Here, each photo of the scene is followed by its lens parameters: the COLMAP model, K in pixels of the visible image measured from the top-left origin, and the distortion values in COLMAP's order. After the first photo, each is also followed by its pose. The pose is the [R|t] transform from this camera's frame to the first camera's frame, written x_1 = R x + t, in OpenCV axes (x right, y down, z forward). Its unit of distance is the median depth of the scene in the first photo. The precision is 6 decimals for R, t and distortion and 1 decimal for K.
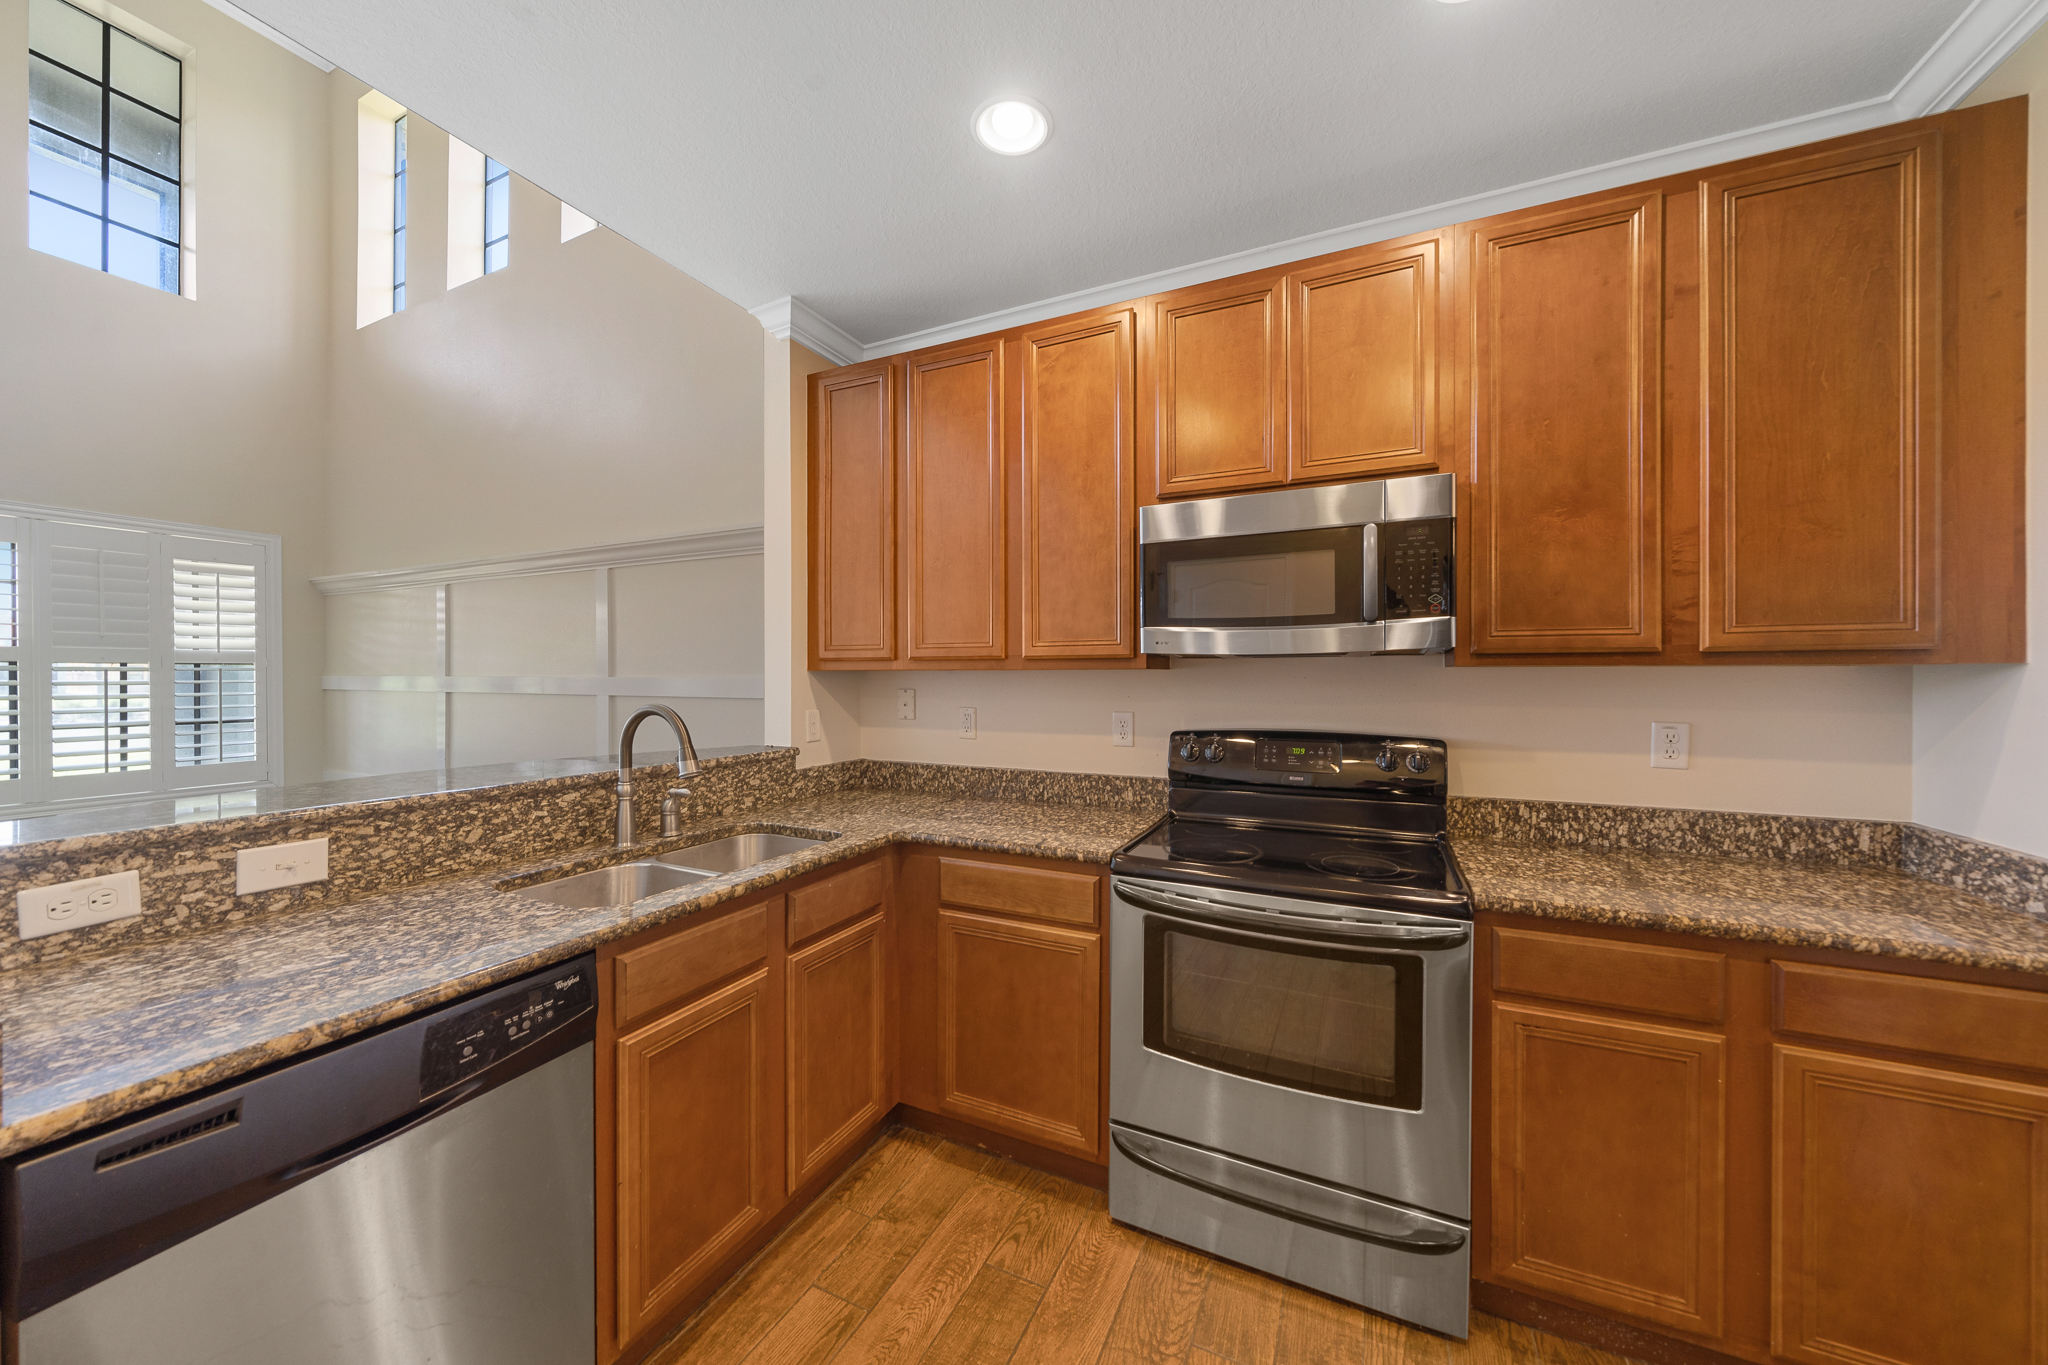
lens RADIAL K [[720.9, 0, 1018.7], [0, 720.9, 680.6], [0, 0, 1]] dist [-0.003488, -0.000337]
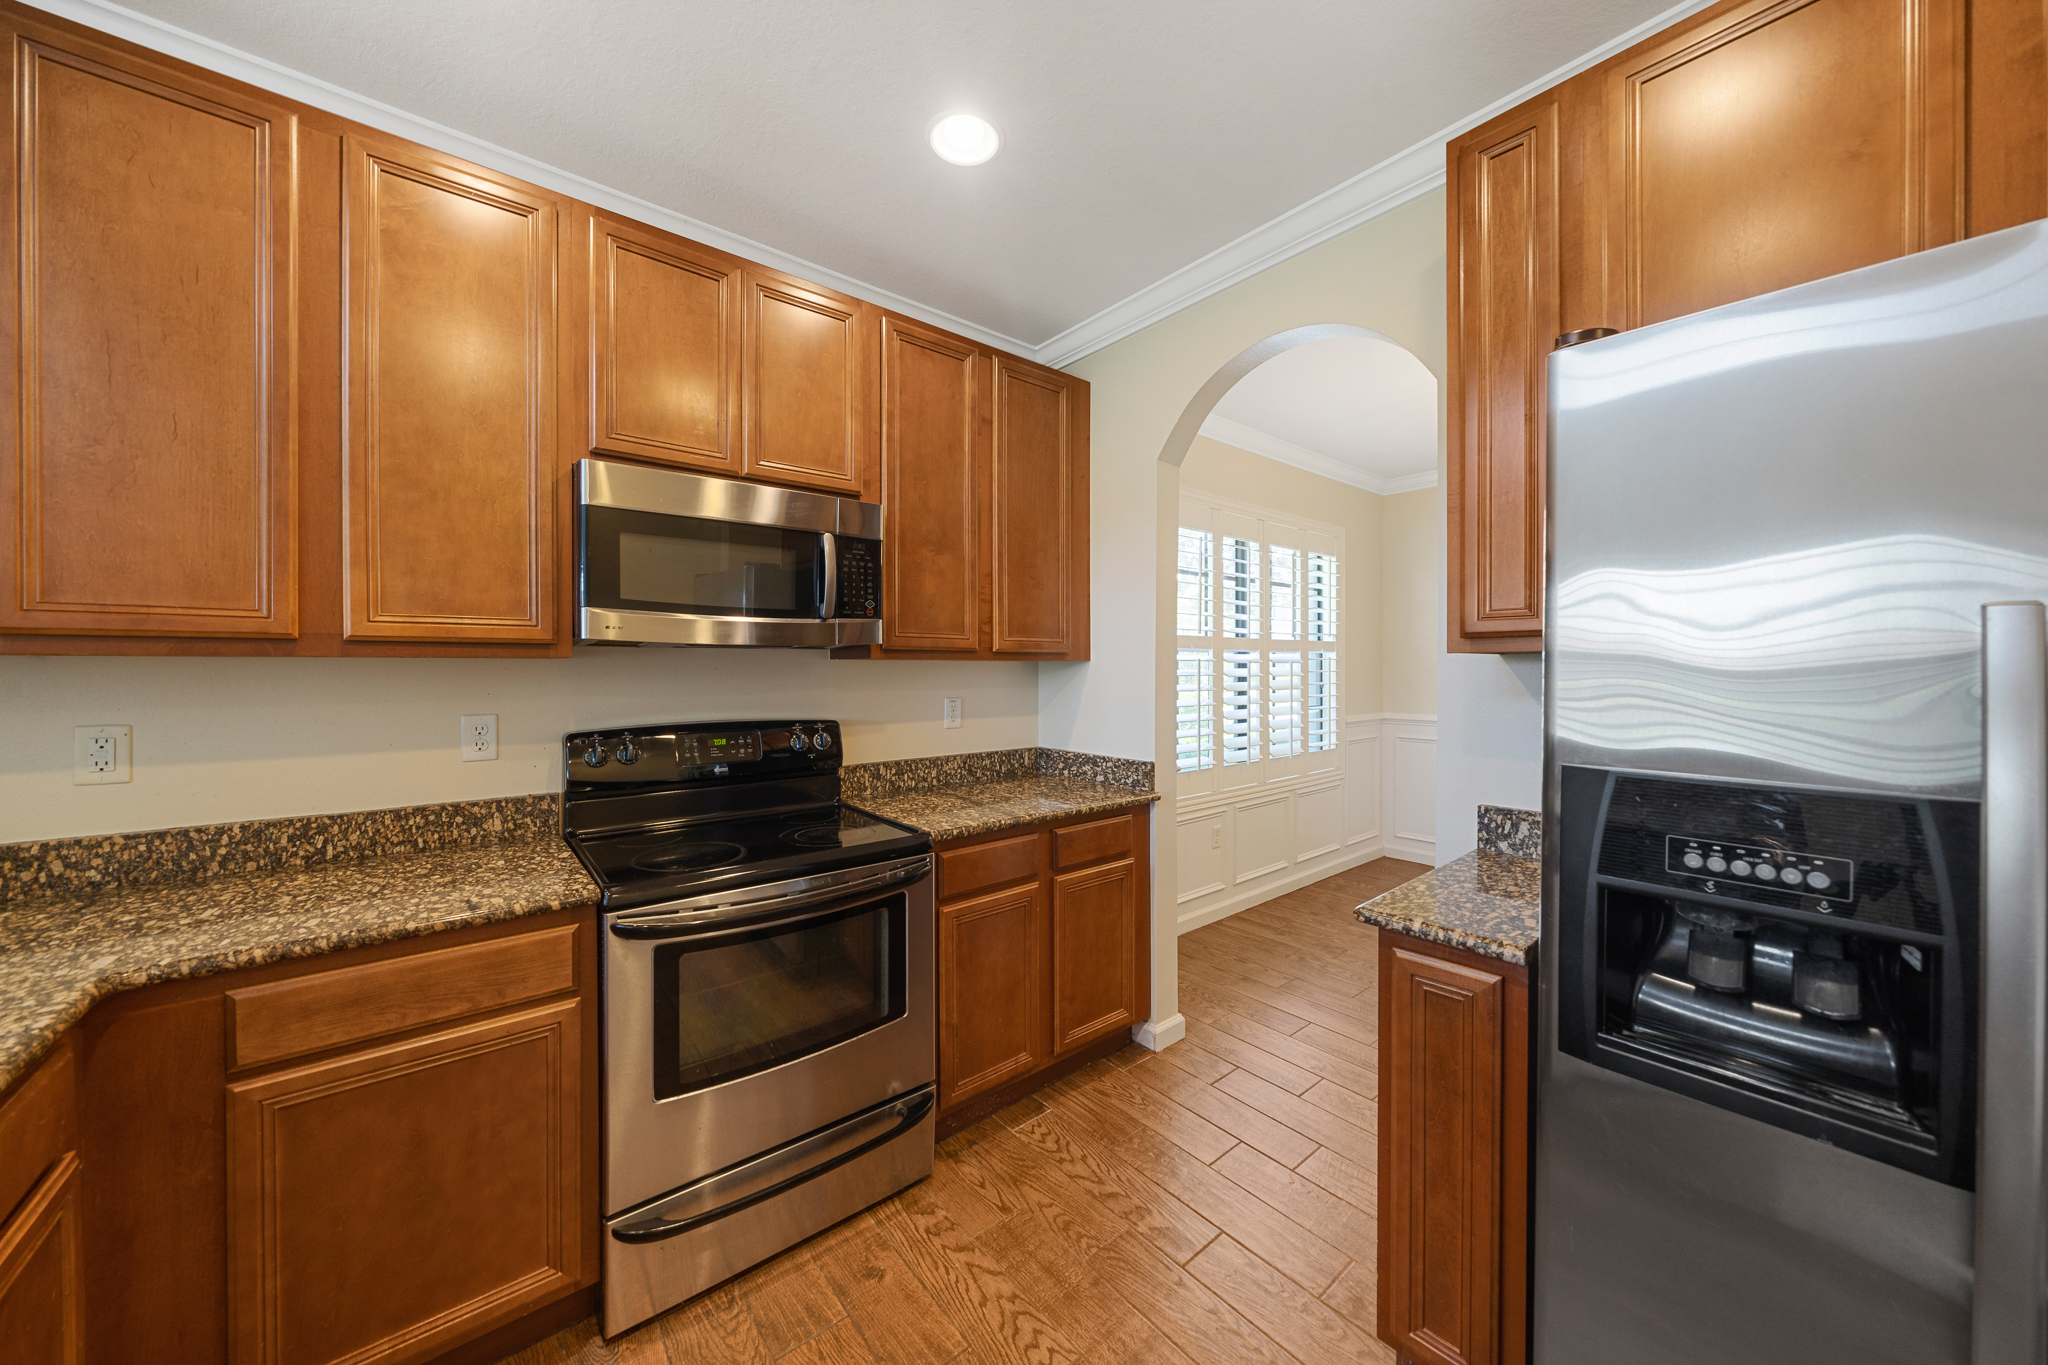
lens RADIAL K [[719.0, 0, 1023.3], [0, 719.0, 668.6], [0, 0, 1]] dist [-0.002207, -0.000096]
pose [[0.416398, -0.002531, 0.909179, -0.409172], [0.004860, 0.999988, 0.000558, -0.002804], [-0.909170, 0.004186, 0.416405, 0.241821]]
